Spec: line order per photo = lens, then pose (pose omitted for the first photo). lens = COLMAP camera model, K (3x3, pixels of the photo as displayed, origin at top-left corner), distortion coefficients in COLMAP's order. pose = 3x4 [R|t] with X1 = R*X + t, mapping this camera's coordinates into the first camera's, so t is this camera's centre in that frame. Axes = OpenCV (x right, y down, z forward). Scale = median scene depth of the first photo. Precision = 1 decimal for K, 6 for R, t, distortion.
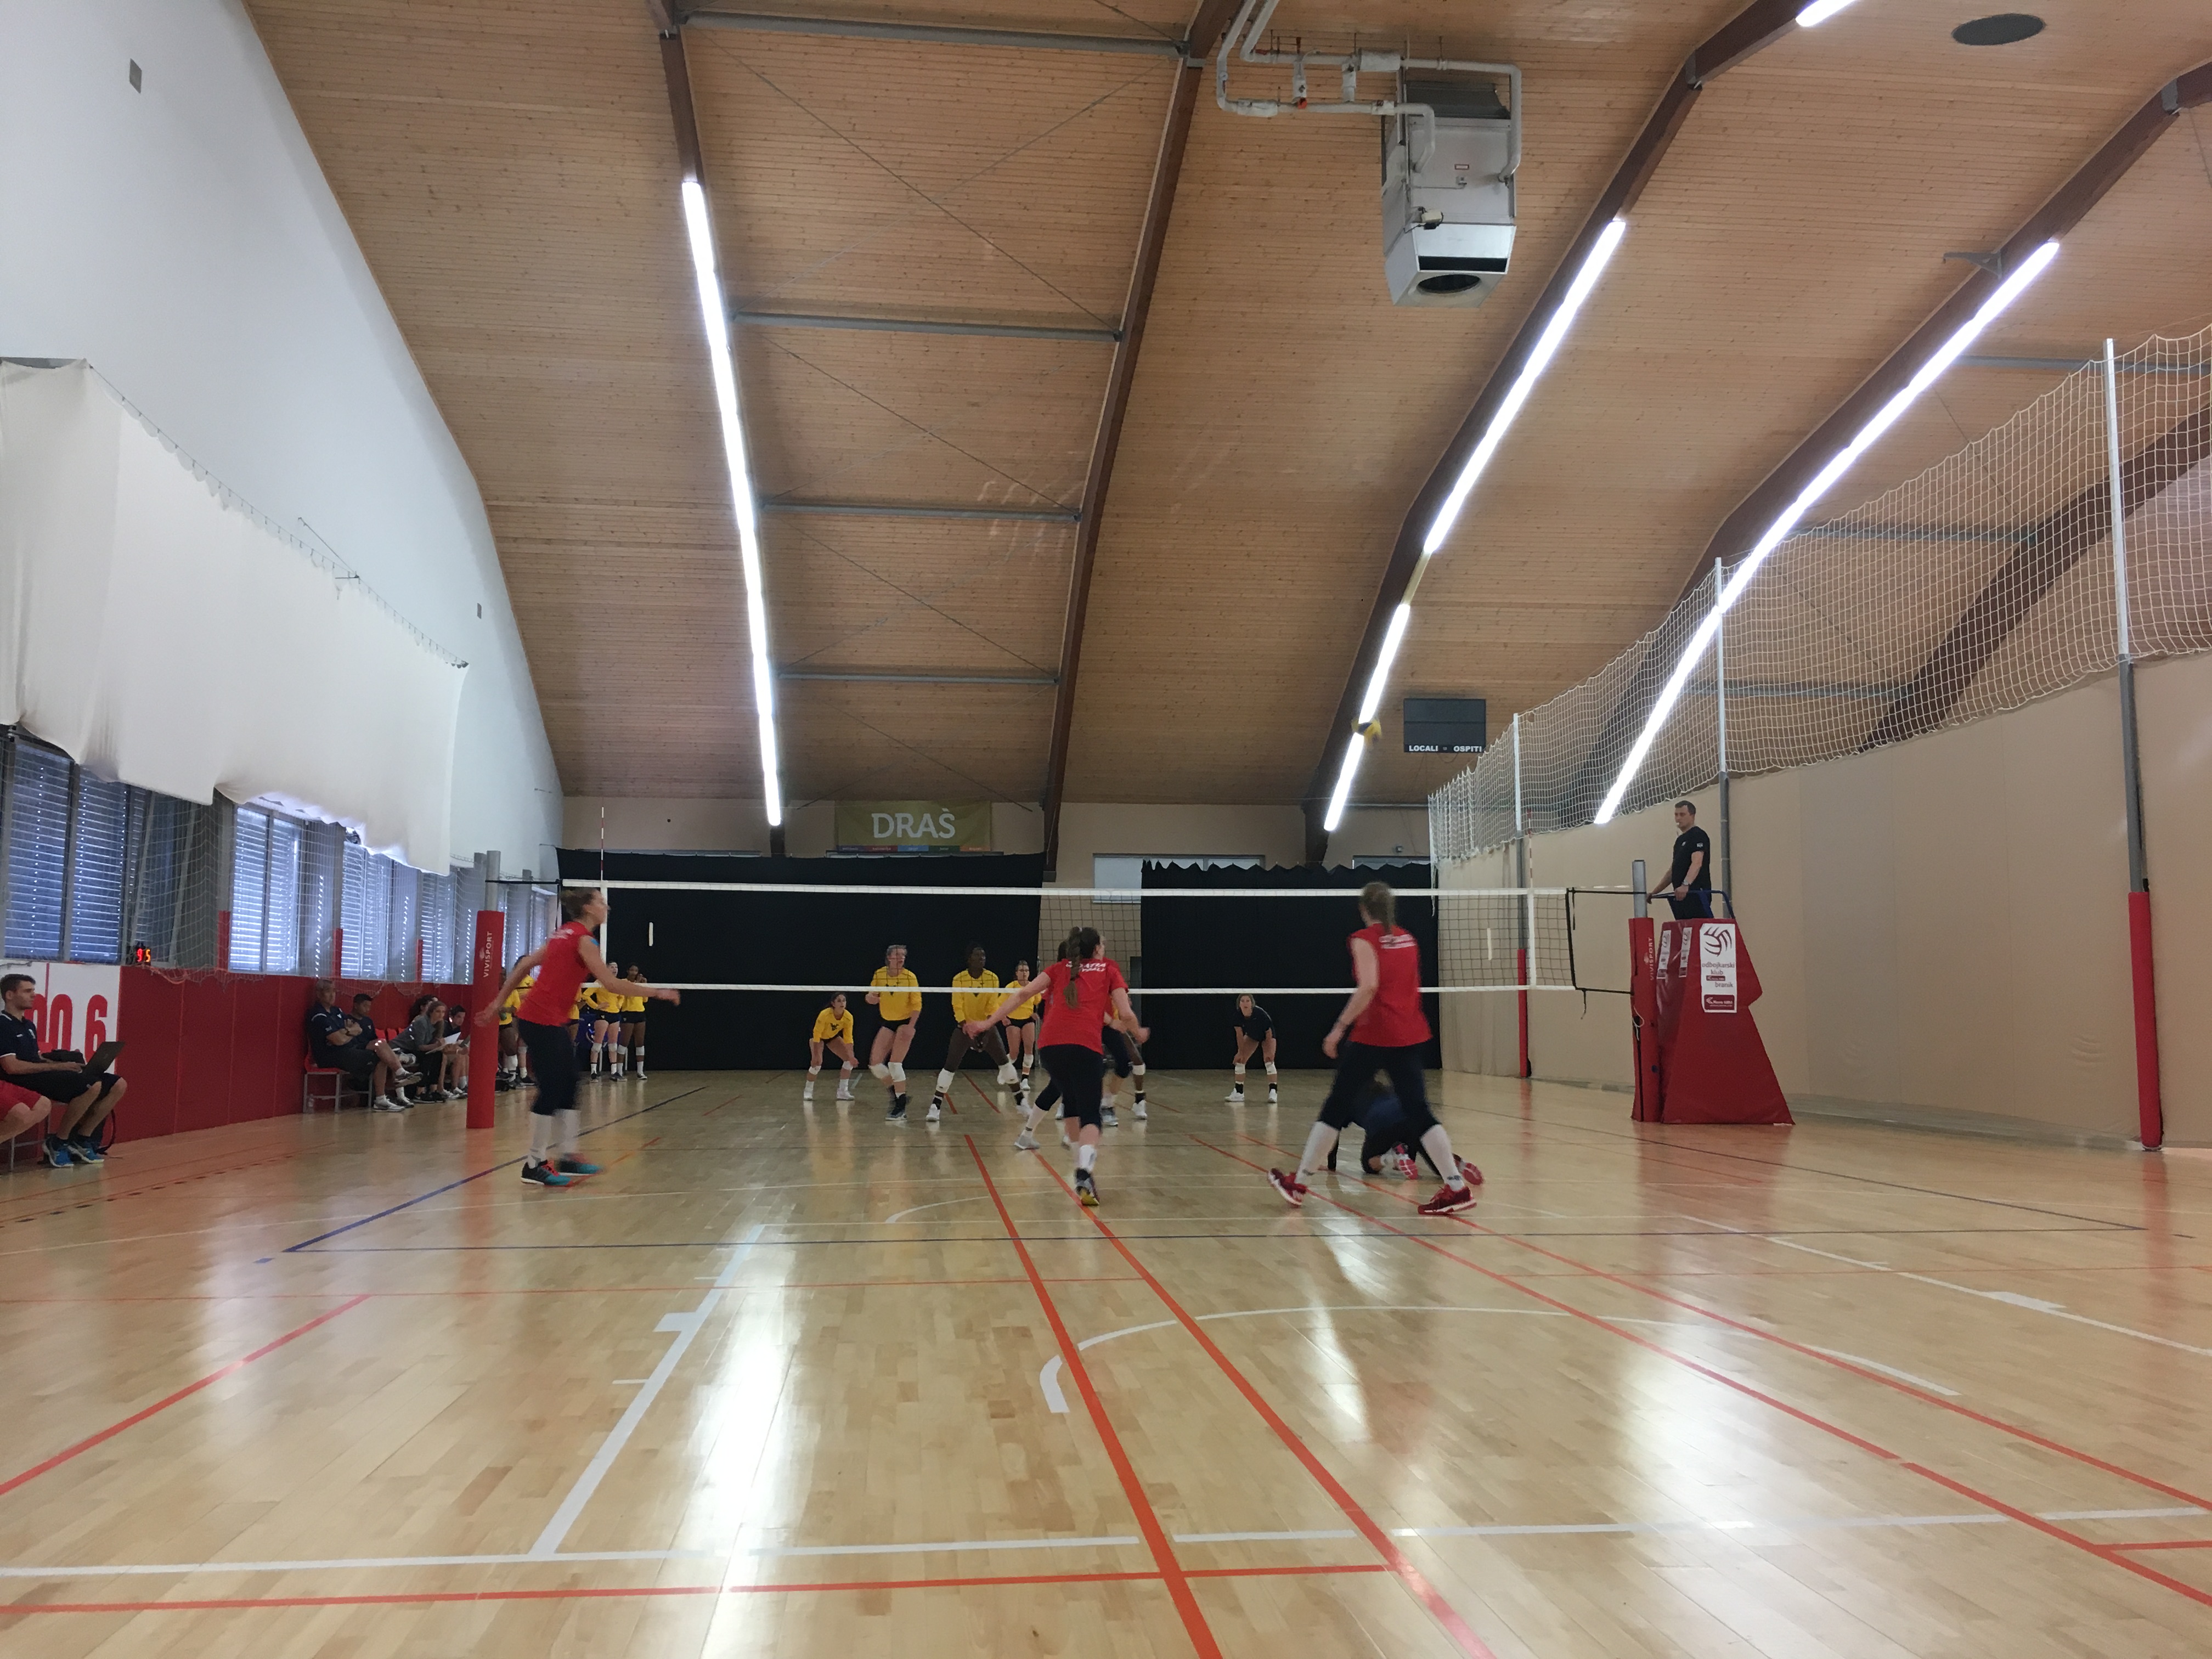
lens RADIAL K [[1841.2, 0, 1091.1], [0, 1841.2, 829.3], [0, 0, 1]] dist [0.003965, -0.003819]
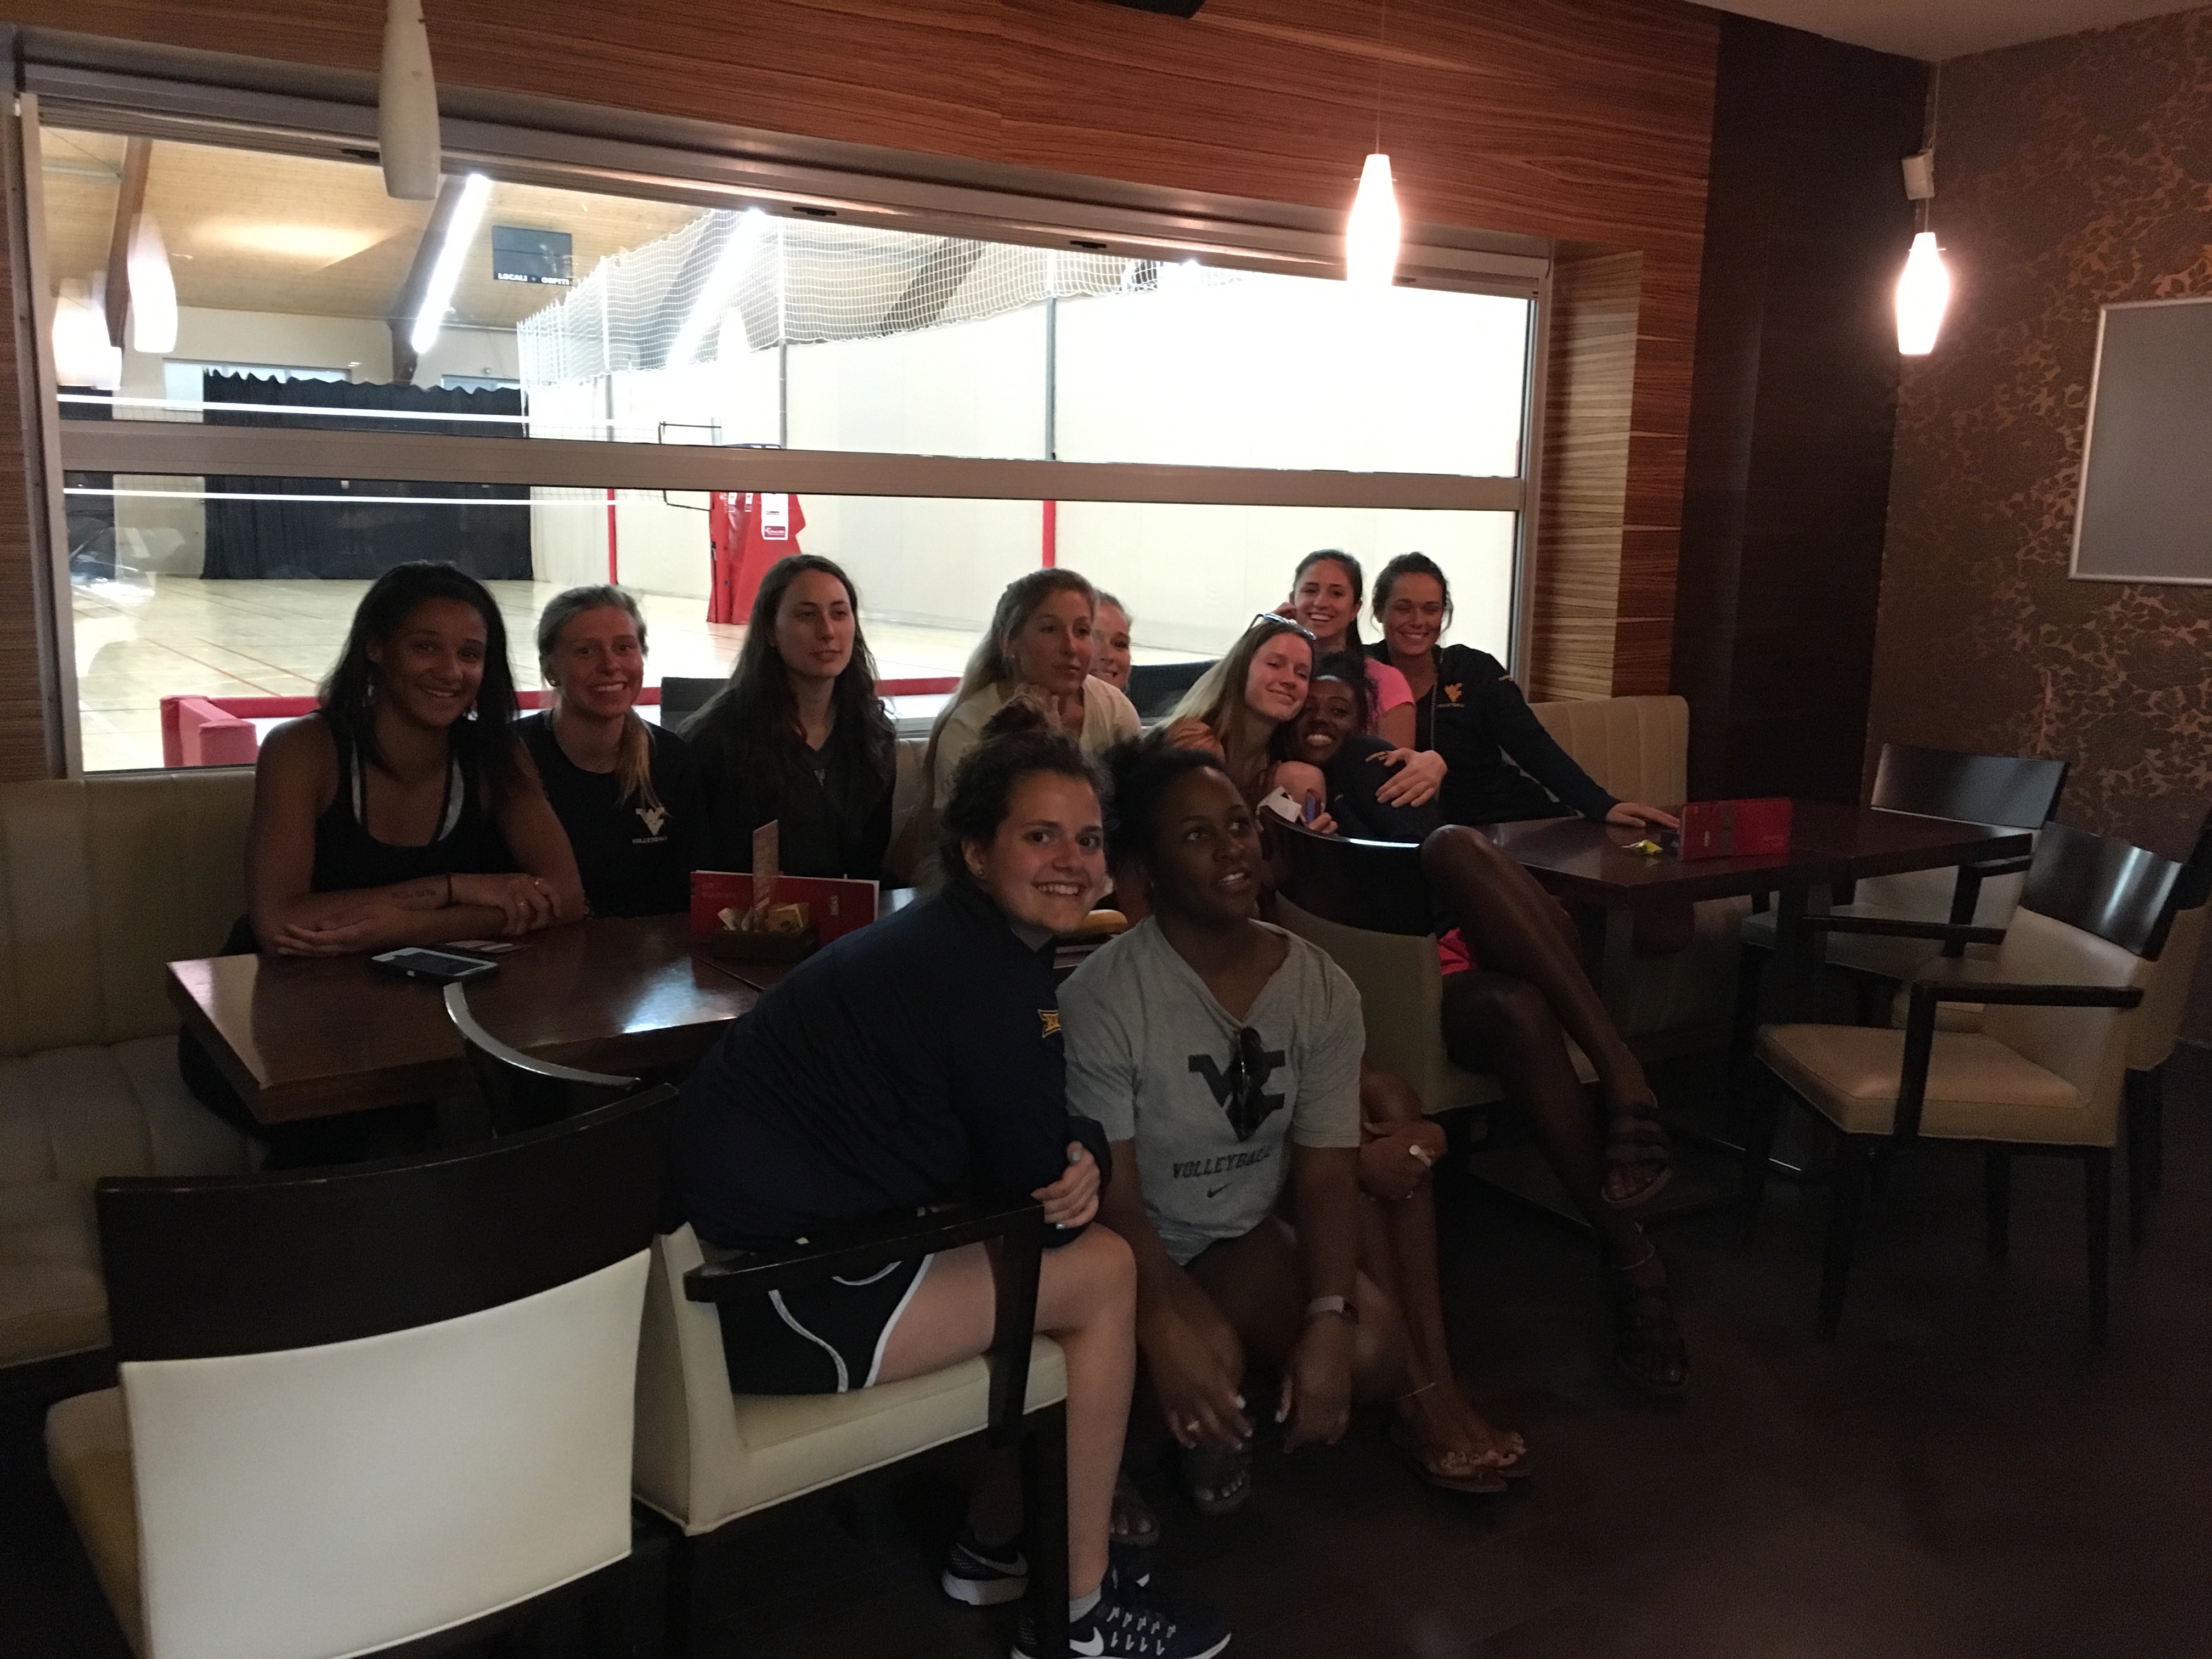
lens RADIAL K [[1841.2, 0, 1093.5], [0, 1841.2, 833.2], [0, 0, 1]] dist [0.003965, -0.003819]
pose [[0.880952, -0.068397, 0.468236, -0.043520], [-0.058068, 0.966395, 0.250417, -0.019724], [-0.469628, -0.247795, 0.847376, -0.134537]]
